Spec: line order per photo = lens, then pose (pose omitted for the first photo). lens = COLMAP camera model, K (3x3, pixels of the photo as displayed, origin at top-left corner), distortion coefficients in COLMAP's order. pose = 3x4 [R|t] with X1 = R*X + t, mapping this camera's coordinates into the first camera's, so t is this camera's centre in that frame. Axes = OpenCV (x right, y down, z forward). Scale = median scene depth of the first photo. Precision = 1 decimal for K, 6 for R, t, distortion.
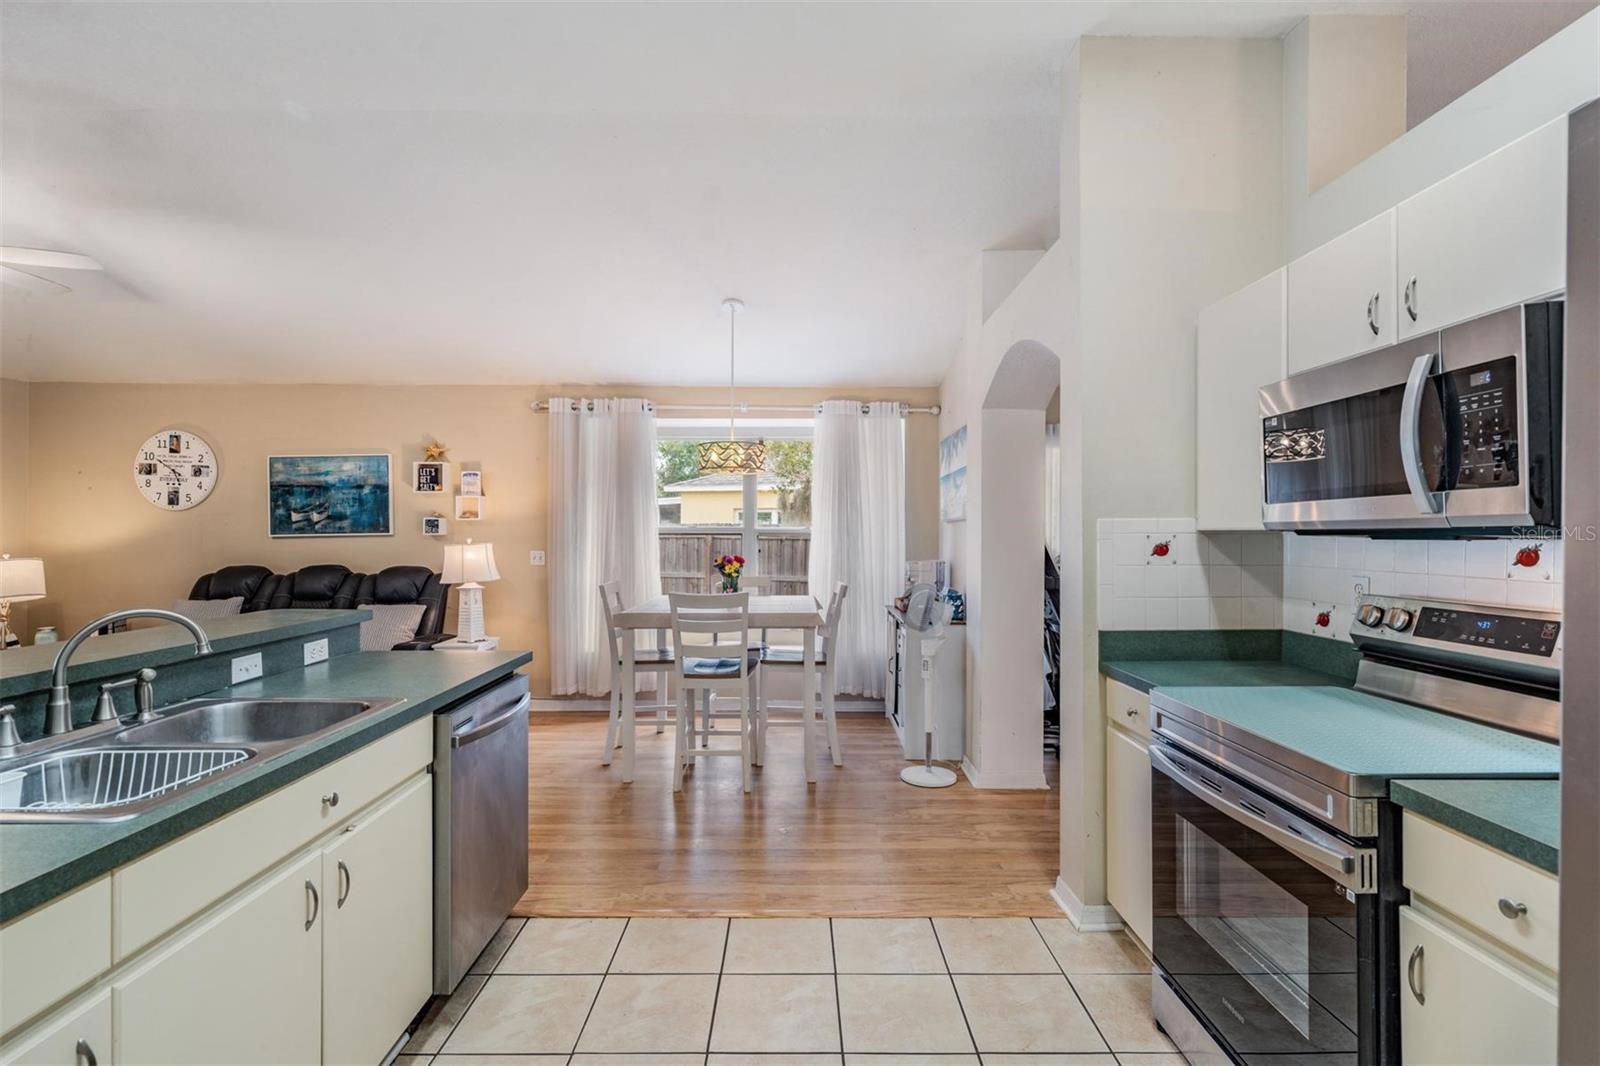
lens RADIAL K [[748.8, 0, 800.0], [0, 748.8, 533.0], [0, 0, 1]] dist [0.001052, 0.000203]
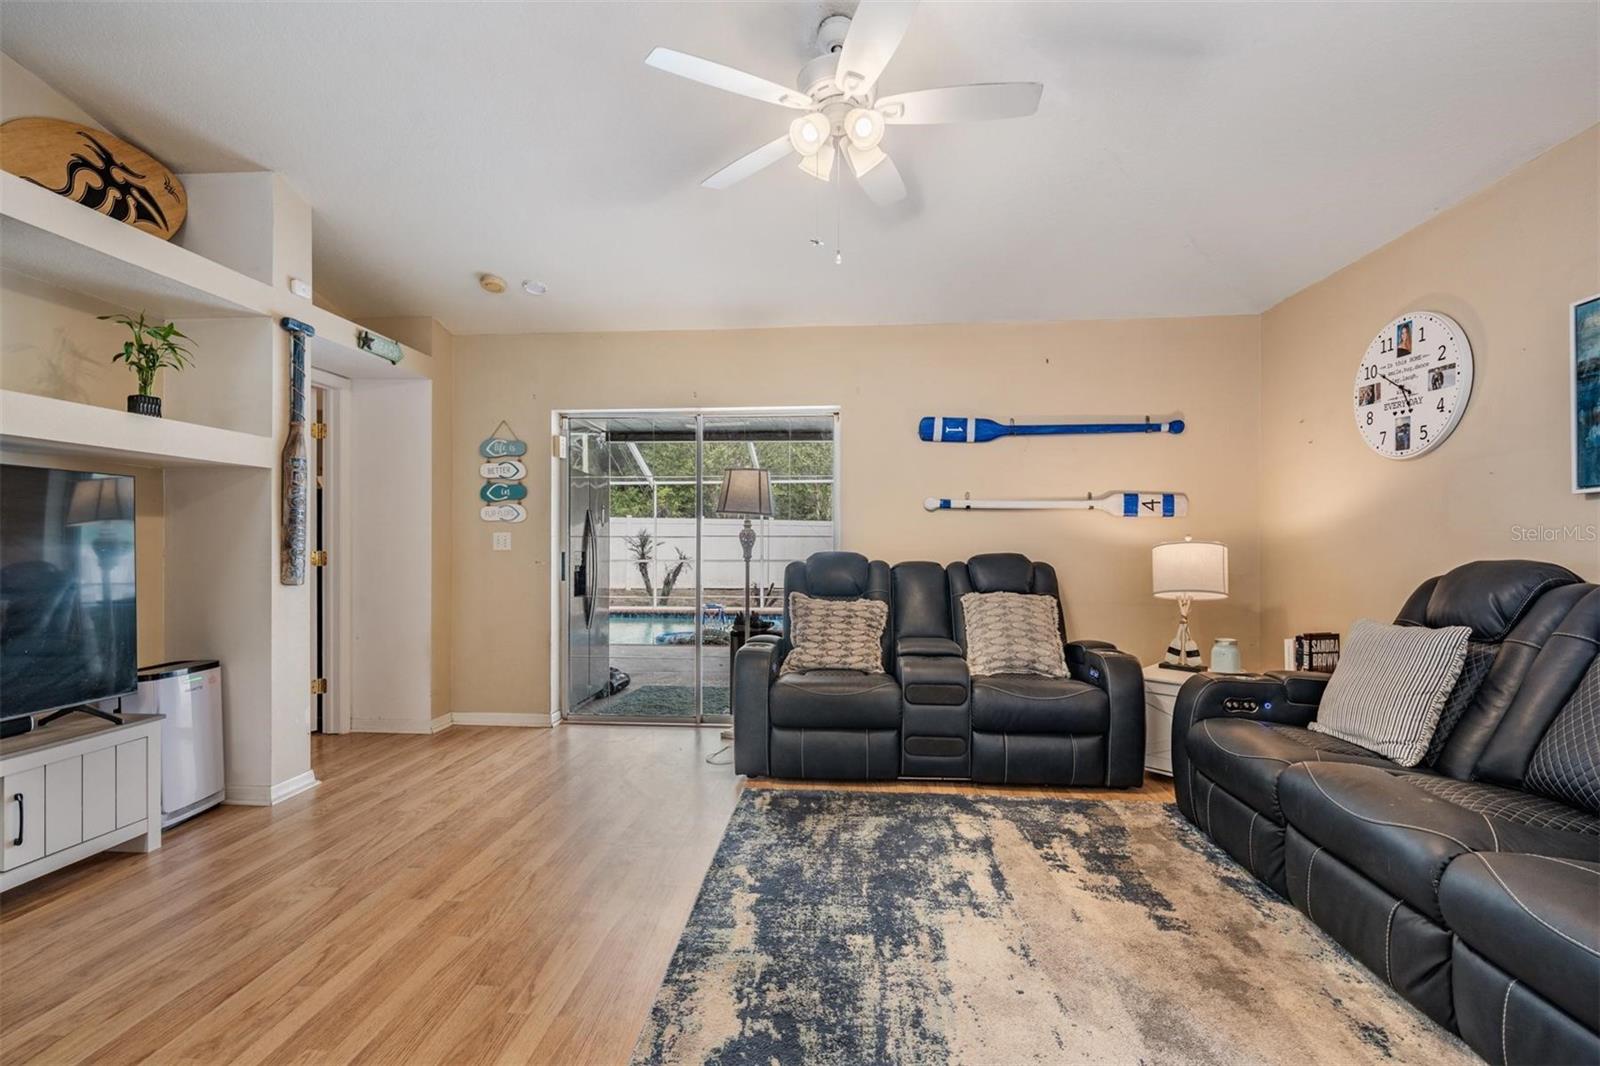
lens RADIAL K [[711.4, 0, 790.9], [0, 711.4, 545.7], [0, 0, 1]] dist [0.001219, -0.000127]
pose [[-0.098330, -0.000883, -0.995153, -0.264360], [-0.001682, 0.999998, -0.000721, 0.035295], [0.995152, 0.001603, -0.098332, 0.599160]]
